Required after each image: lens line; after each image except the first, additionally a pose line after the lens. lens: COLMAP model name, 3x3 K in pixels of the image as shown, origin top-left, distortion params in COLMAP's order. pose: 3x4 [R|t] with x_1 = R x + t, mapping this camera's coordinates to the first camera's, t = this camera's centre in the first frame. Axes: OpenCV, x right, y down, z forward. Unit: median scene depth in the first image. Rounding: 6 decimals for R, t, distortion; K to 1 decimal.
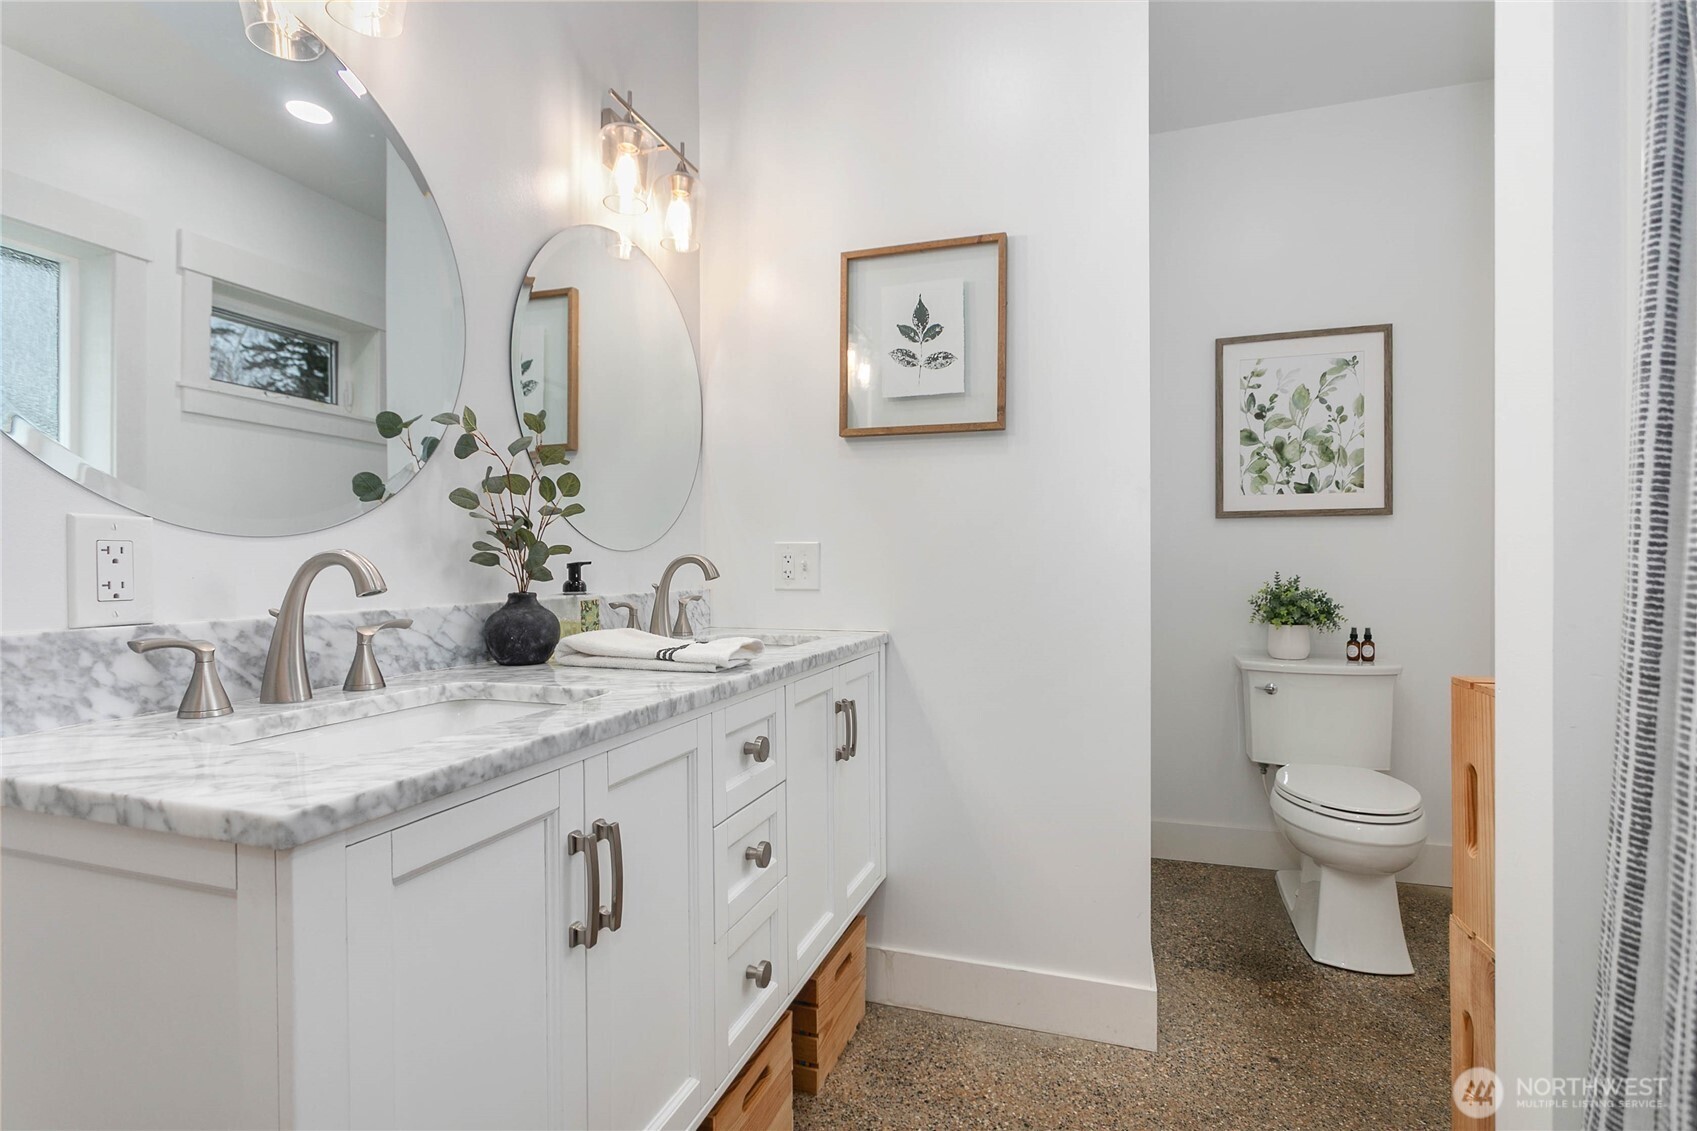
lens RADIAL K [[803.6, 0, 847.8], [0, 803.6, 557.7], [0, 0, 1]] dist [-0.002912, -0.000207]
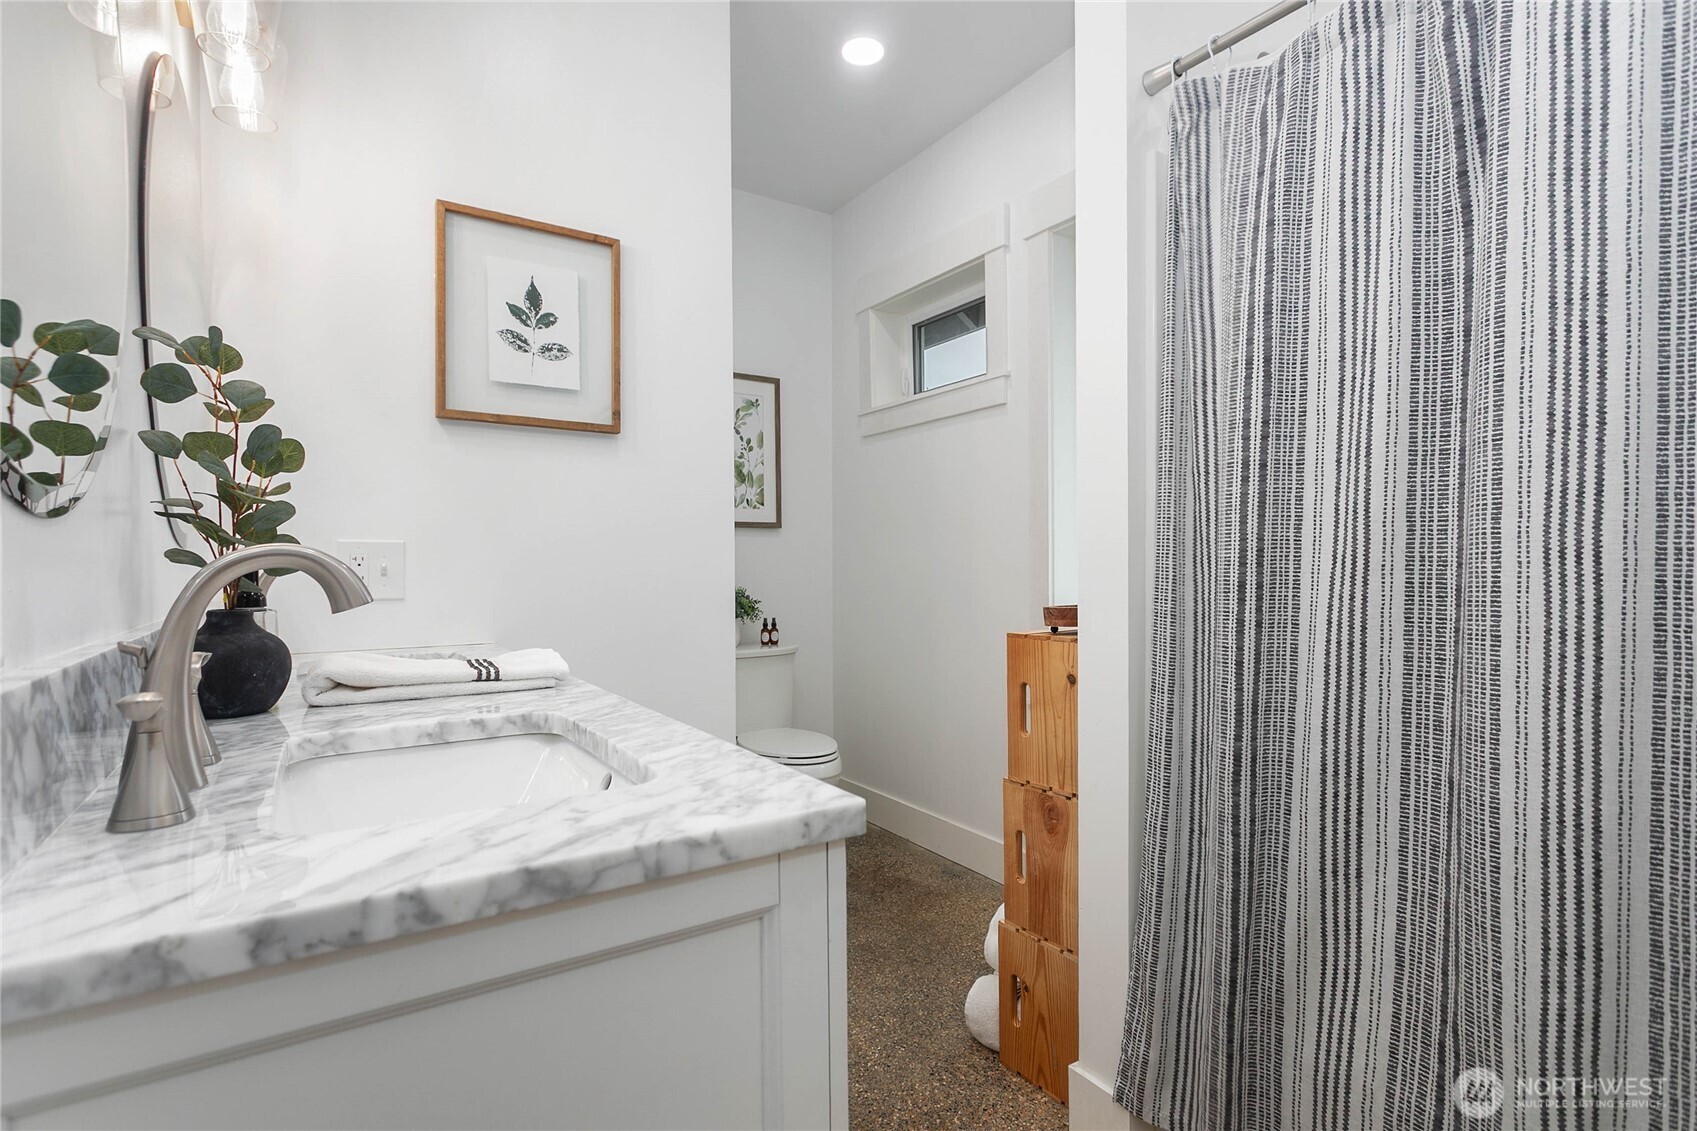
lens RADIAL K [[833.9, 0, 909.5], [0, 833.9, 560.8], [0, 0, 1]] dist [-0.000619, 0.000437]
pose [[0.589377, 0.003372, 0.807851, -0.428565], [-0.001609, 0.999994, -0.003000, 0.002402], [-0.807857, 0.000469, 0.589379, 0.083573]]
